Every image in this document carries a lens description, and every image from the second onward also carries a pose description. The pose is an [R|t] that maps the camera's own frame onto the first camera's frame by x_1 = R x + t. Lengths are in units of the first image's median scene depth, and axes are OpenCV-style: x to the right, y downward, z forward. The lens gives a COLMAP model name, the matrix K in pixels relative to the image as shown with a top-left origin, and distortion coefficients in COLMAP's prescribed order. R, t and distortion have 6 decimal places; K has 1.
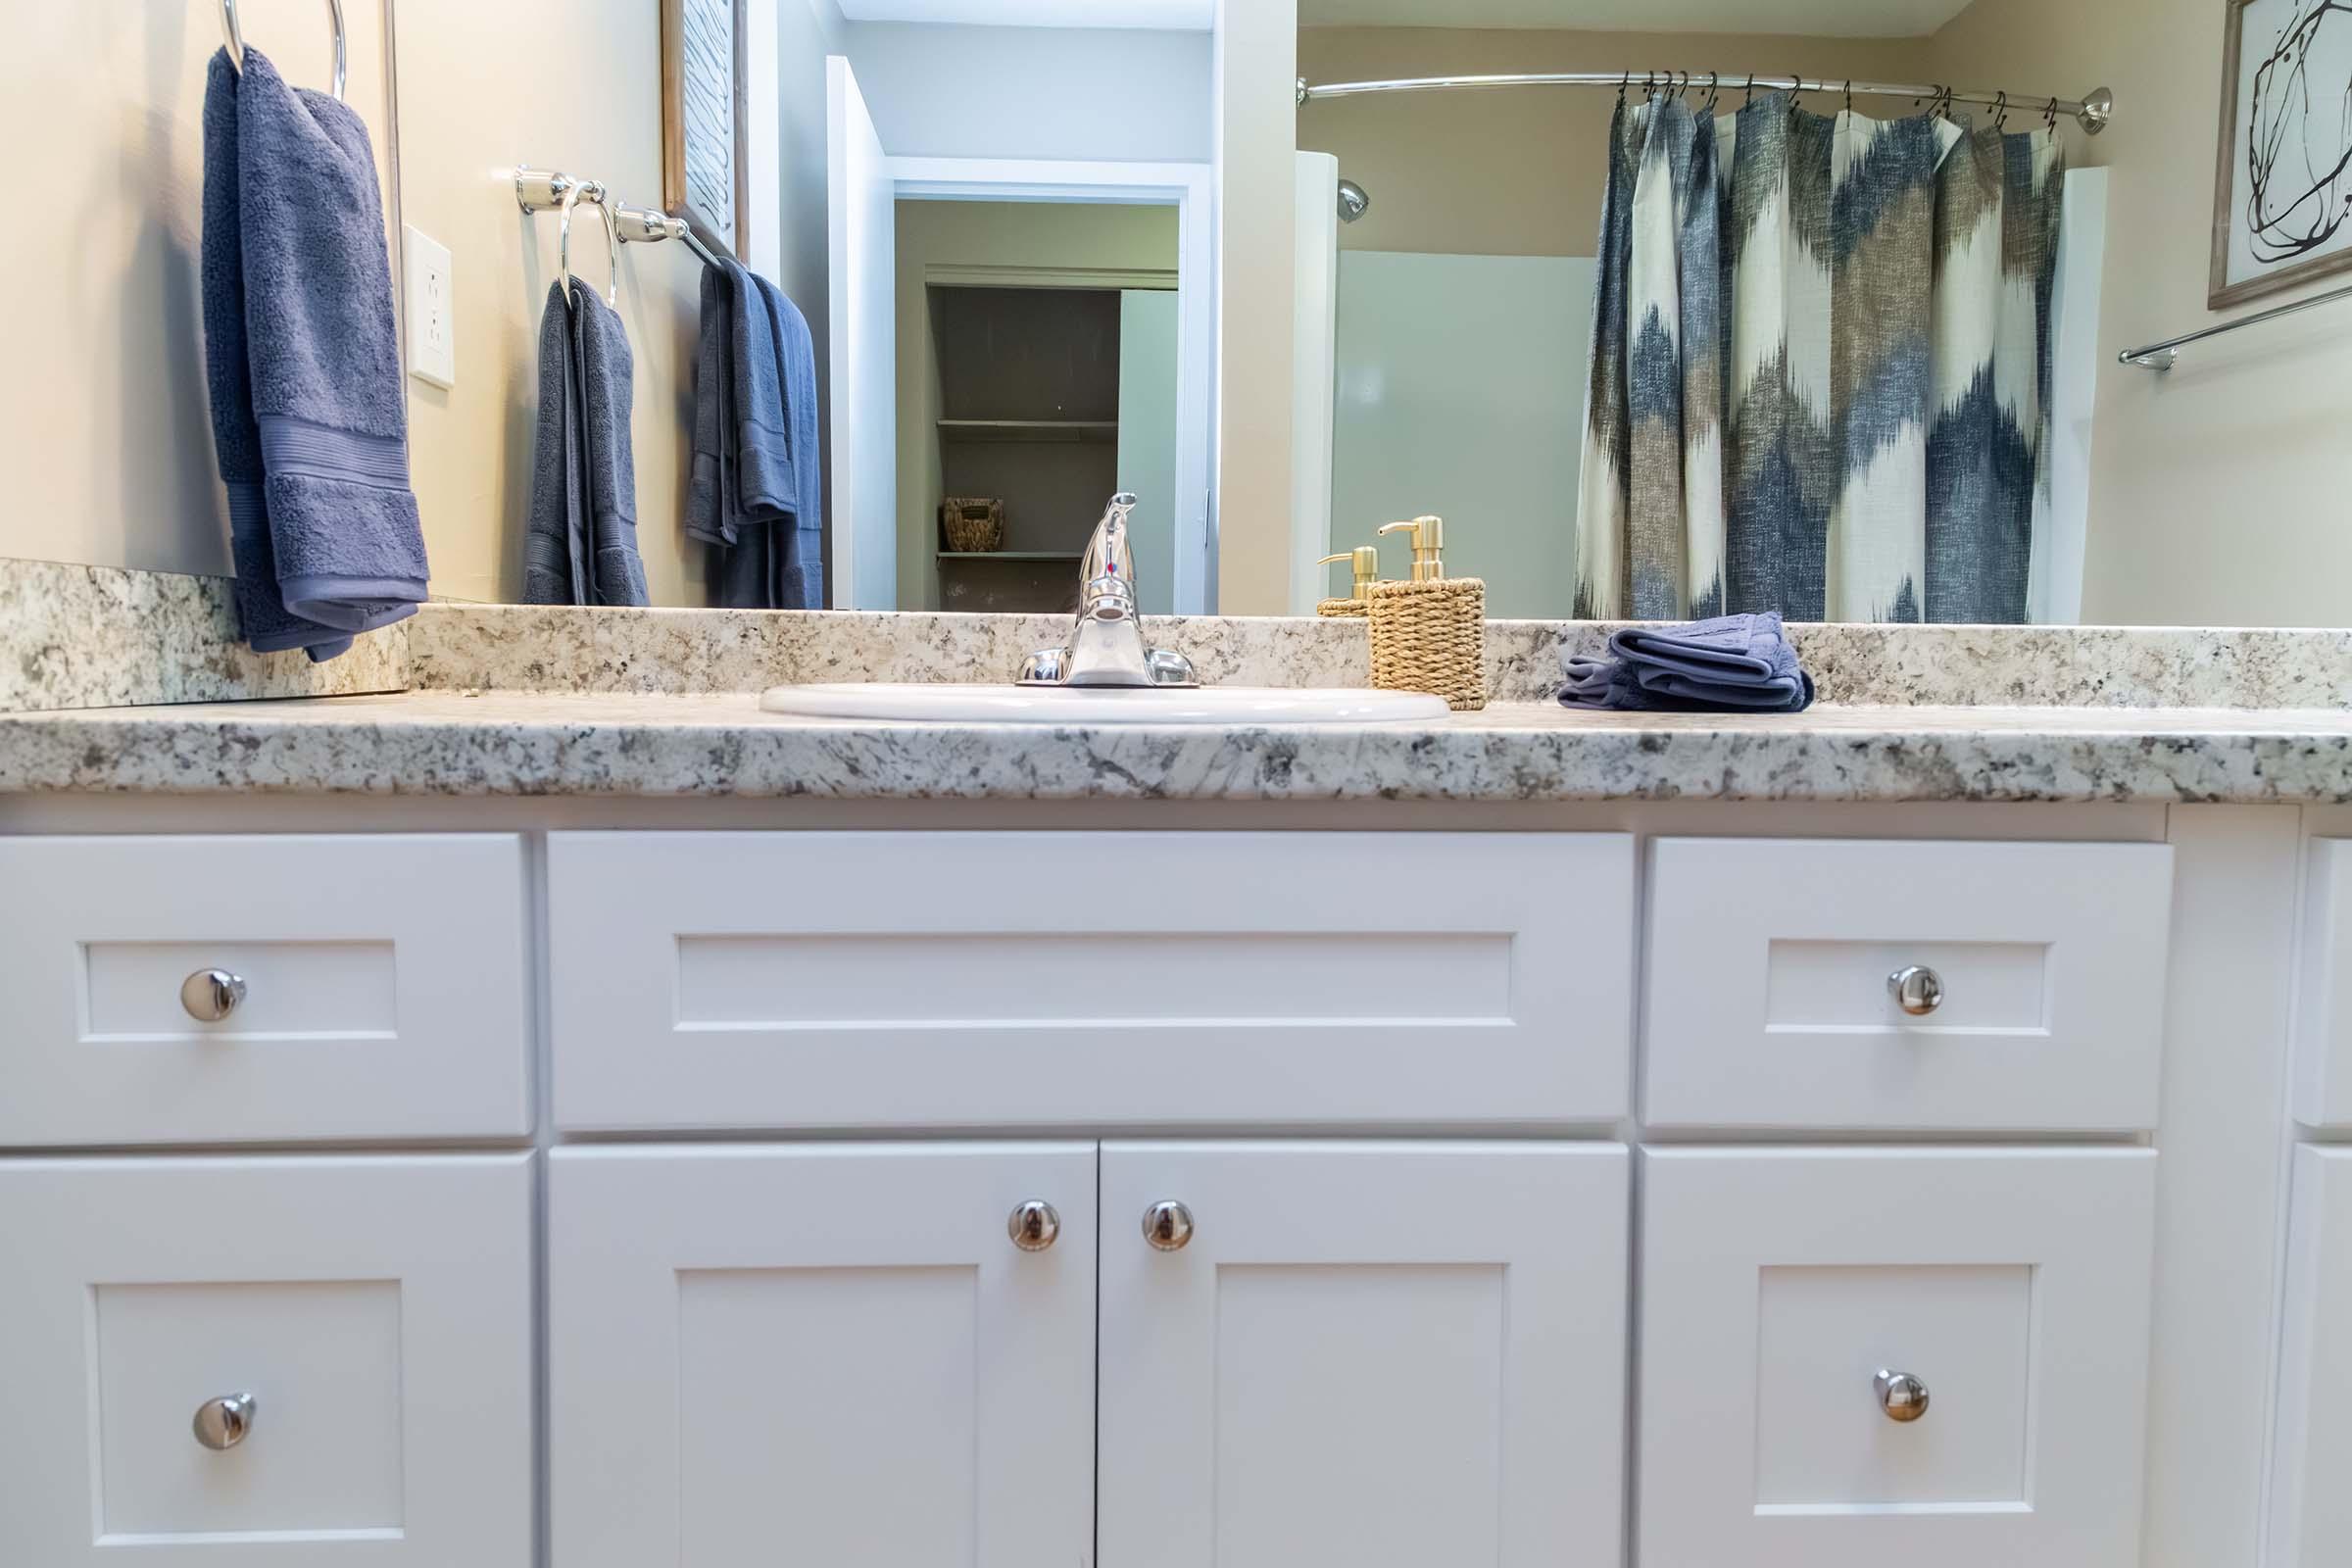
lens RADIAL K [[1630.3, 0, 1132.2], [0, 1630.3, 753.6], [0, 0, 1]] dist [0.060022, -0.038438]
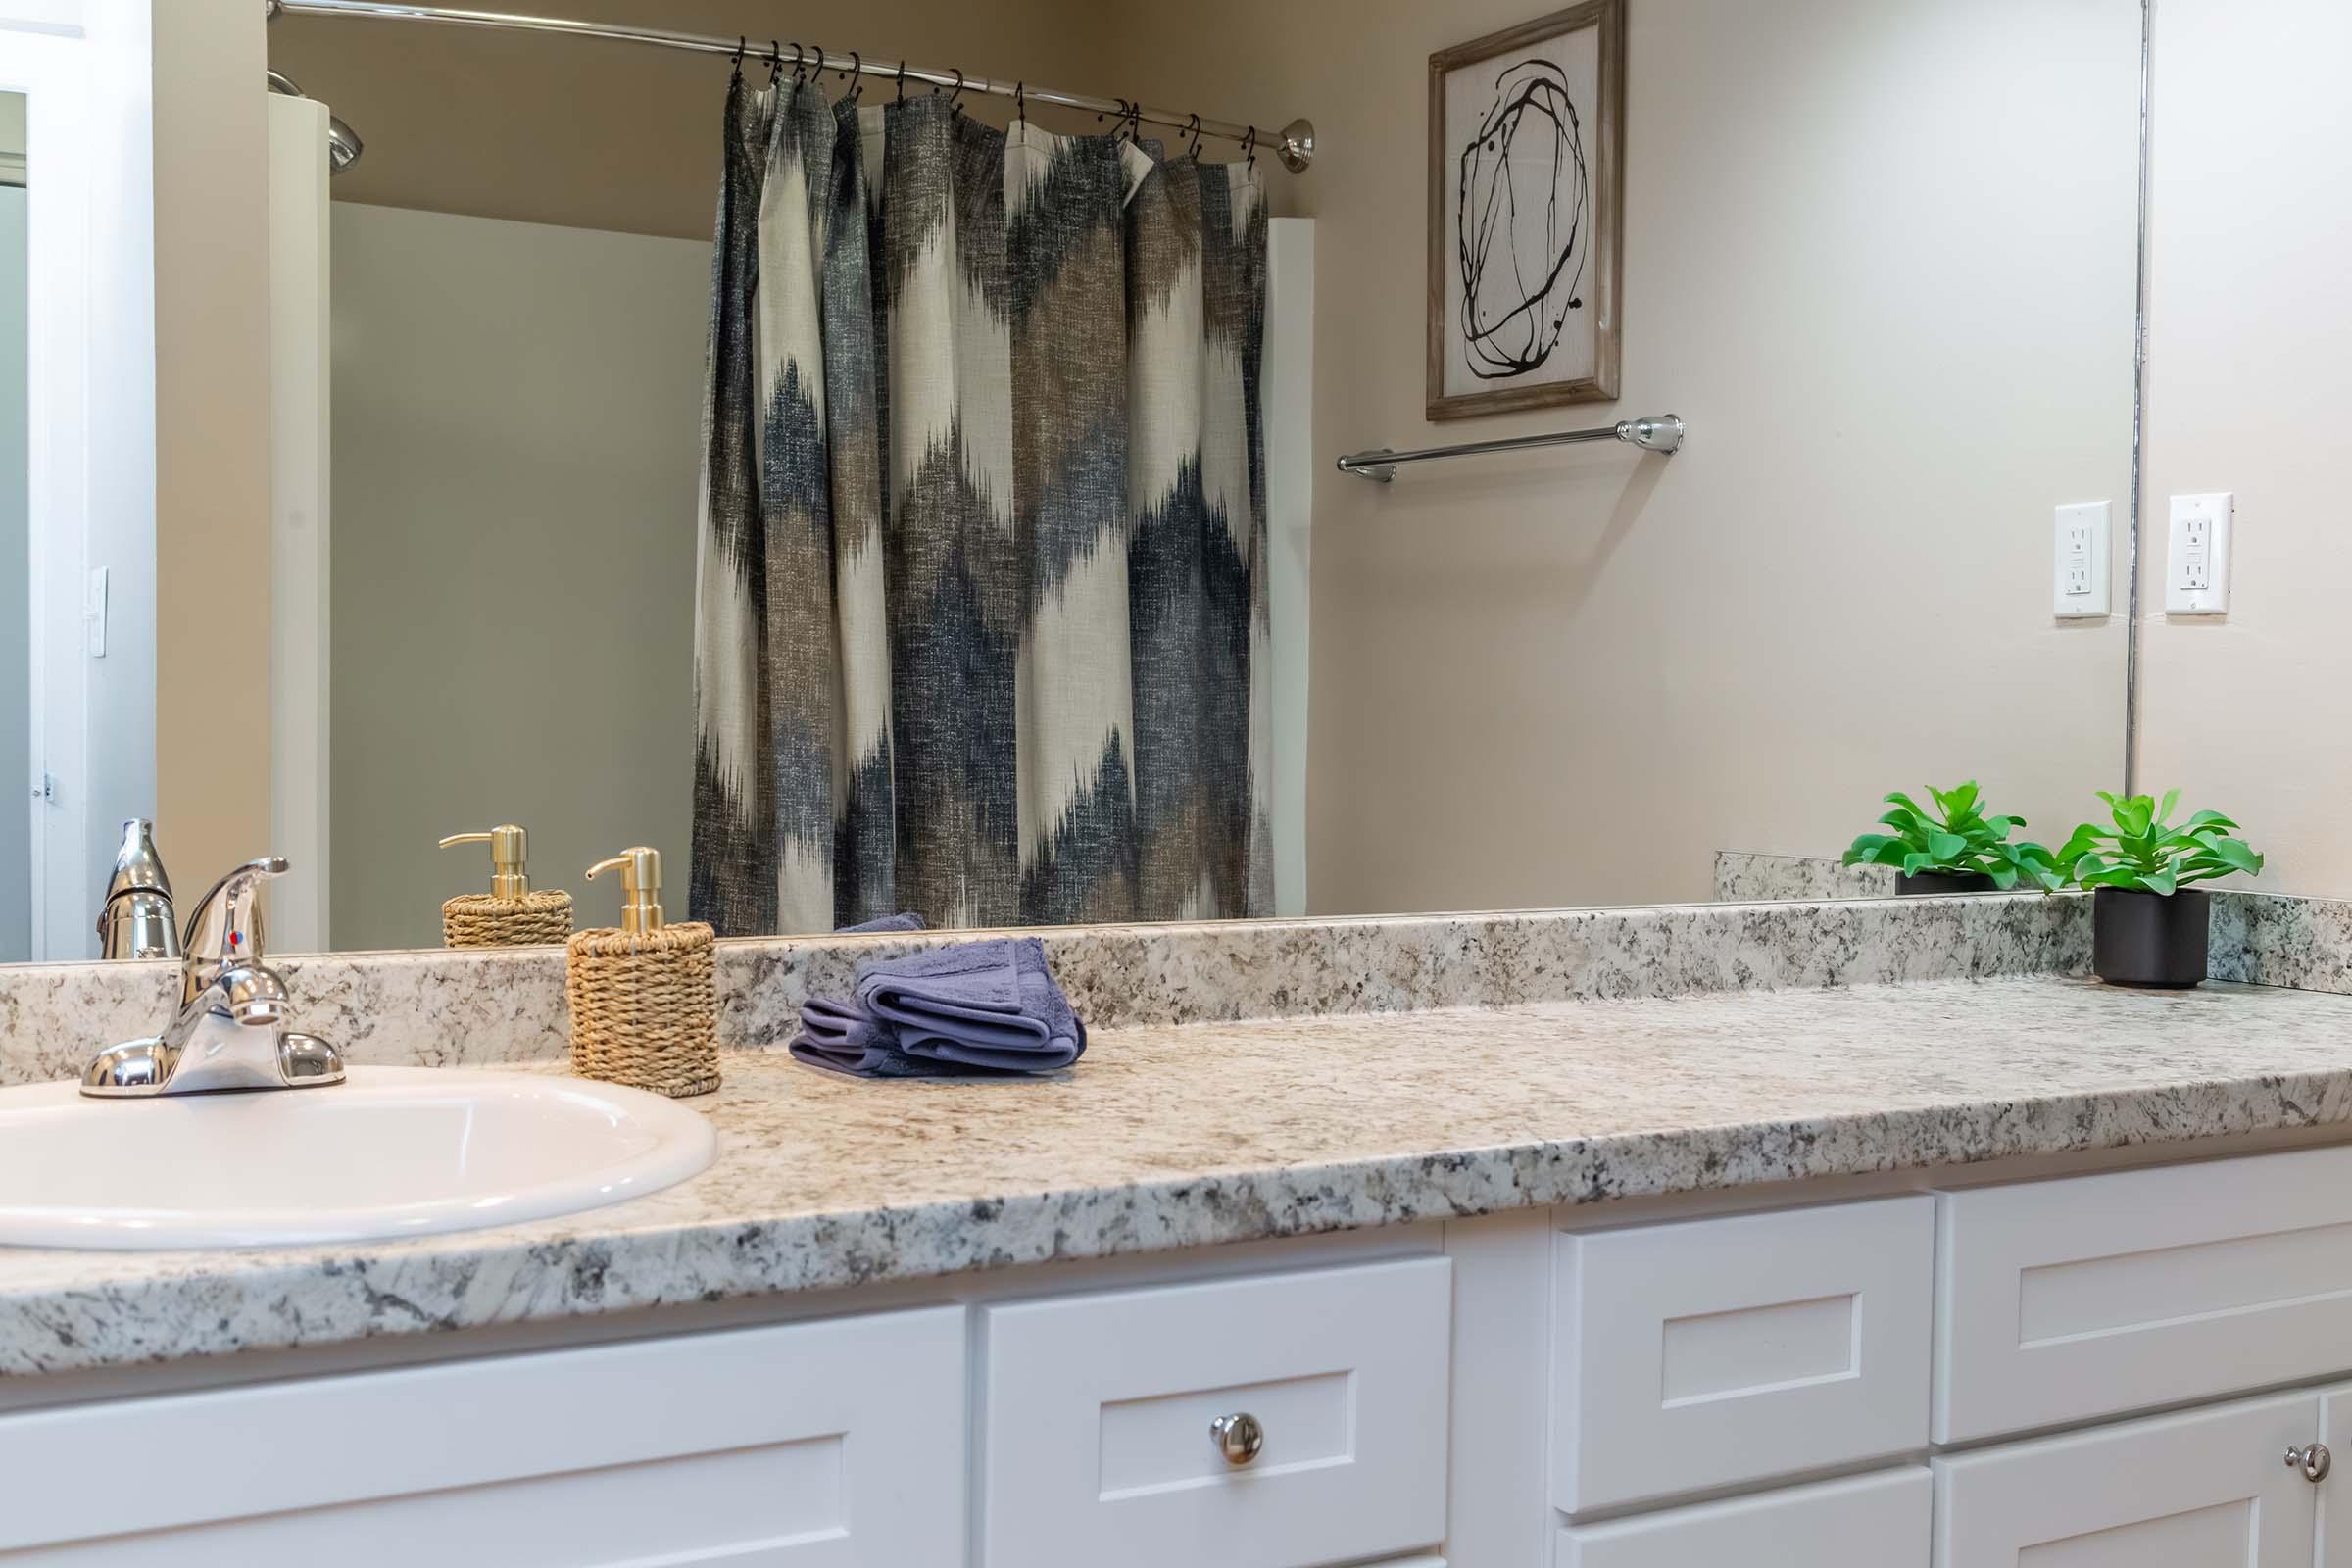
lens RADIAL K [[2562.8, 0, 1186.1], [0, 2562.8, 780.1], [0, 0, 1]] dist [-0.048322, 0.002213]
pose [[0.888083, -0.010475, 0.459563, -0.129466], [0.033439, 0.998564, -0.041860, -0.098990], [-0.458465, 0.052542, 0.887158, -0.183093]]
